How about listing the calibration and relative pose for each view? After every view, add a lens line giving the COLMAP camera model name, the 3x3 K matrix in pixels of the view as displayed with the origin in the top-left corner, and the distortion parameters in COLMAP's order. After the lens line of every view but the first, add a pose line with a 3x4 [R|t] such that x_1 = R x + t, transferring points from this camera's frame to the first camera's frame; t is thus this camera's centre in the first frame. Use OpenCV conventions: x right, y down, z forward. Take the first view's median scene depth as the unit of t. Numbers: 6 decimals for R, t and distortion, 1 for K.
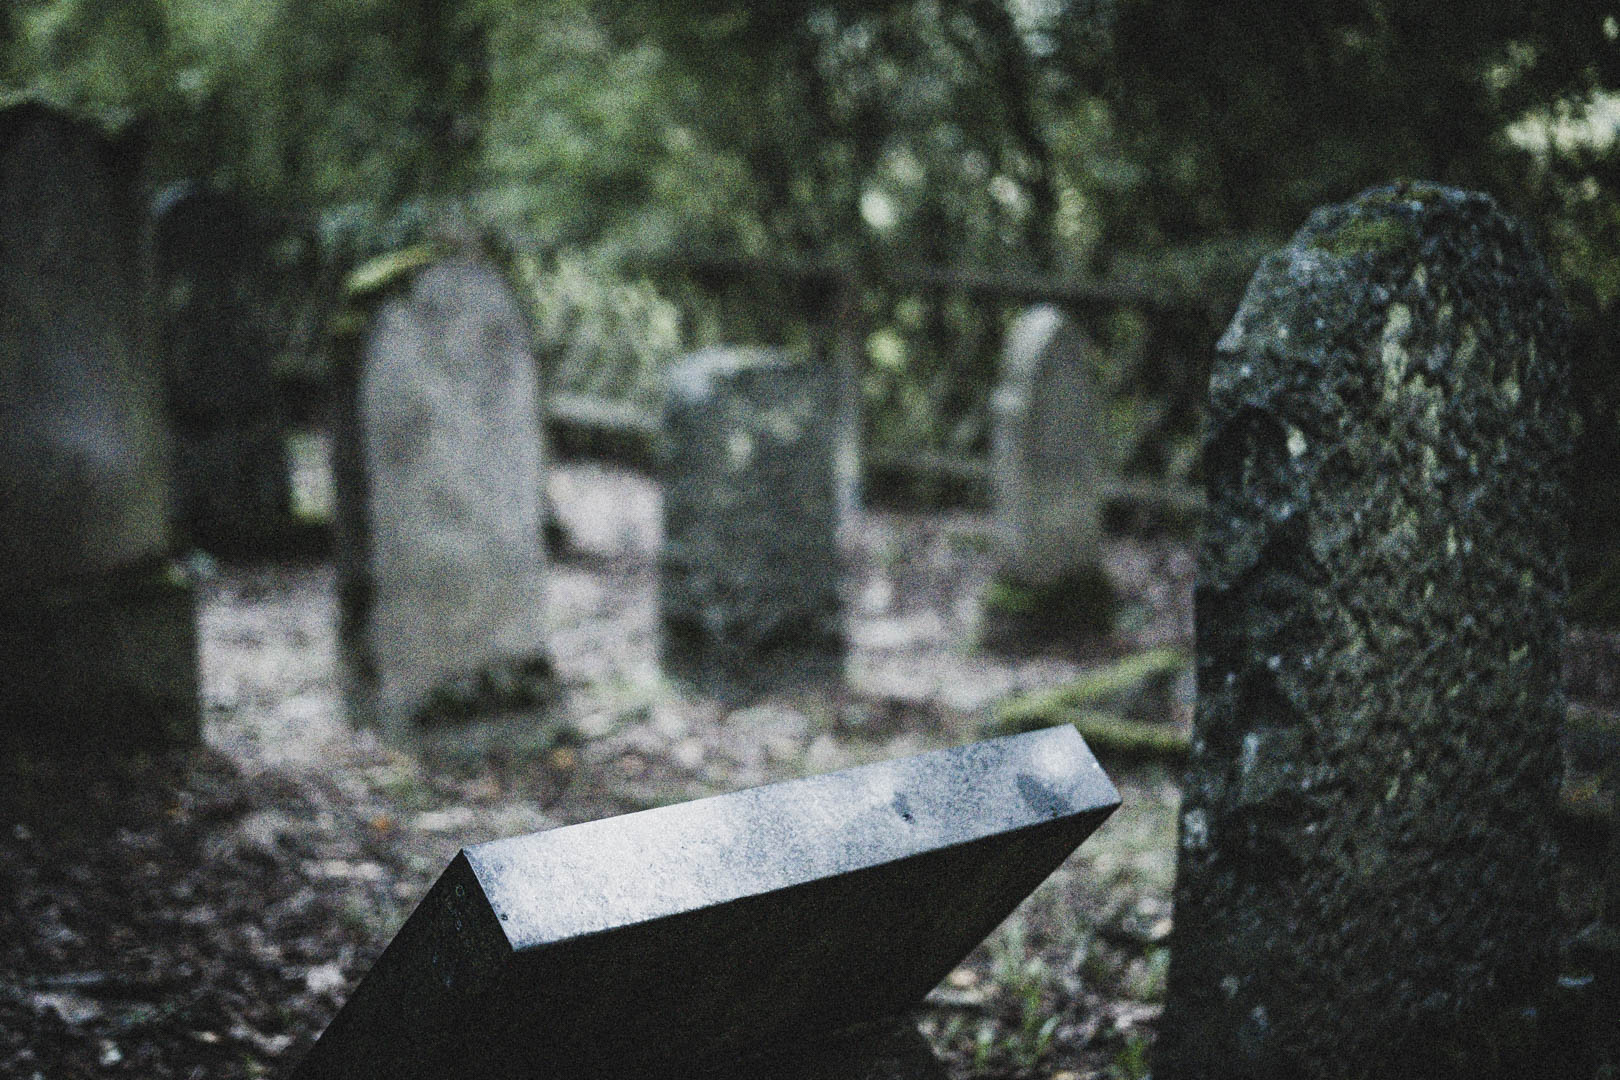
lens RADIAL K [[2371.2, 0, 808.5], [0, 2371.2, 541.0], [0, 0, 1]] dist [0.000178, 0.000000]
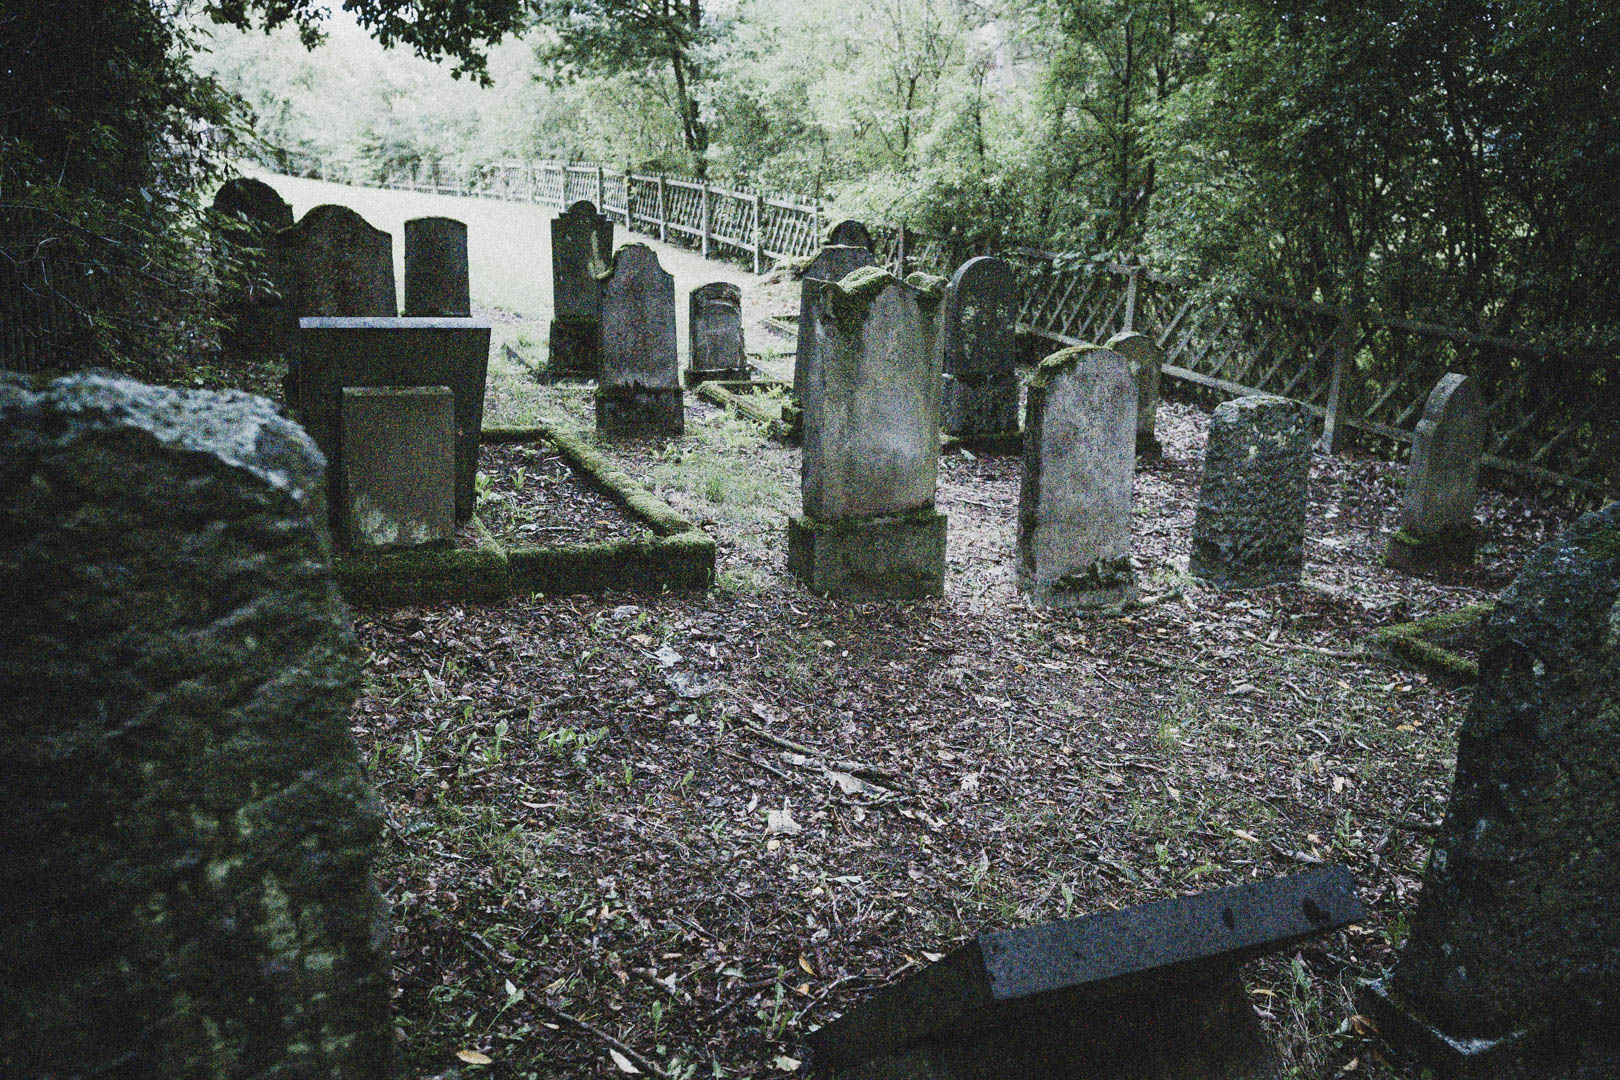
lens RADIAL K [[1228.4, 0, 810.6], [0, 1228.4, 540.2], [0, 0, 1]] dist [-0.008617, 0.005784]
pose [[0.920492, 0.134694, -0.366812, 0.026059], [-0.086858, 0.985758, 0.144005, -0.150082], [0.380985, -0.100695, 0.919082, 0.008397]]
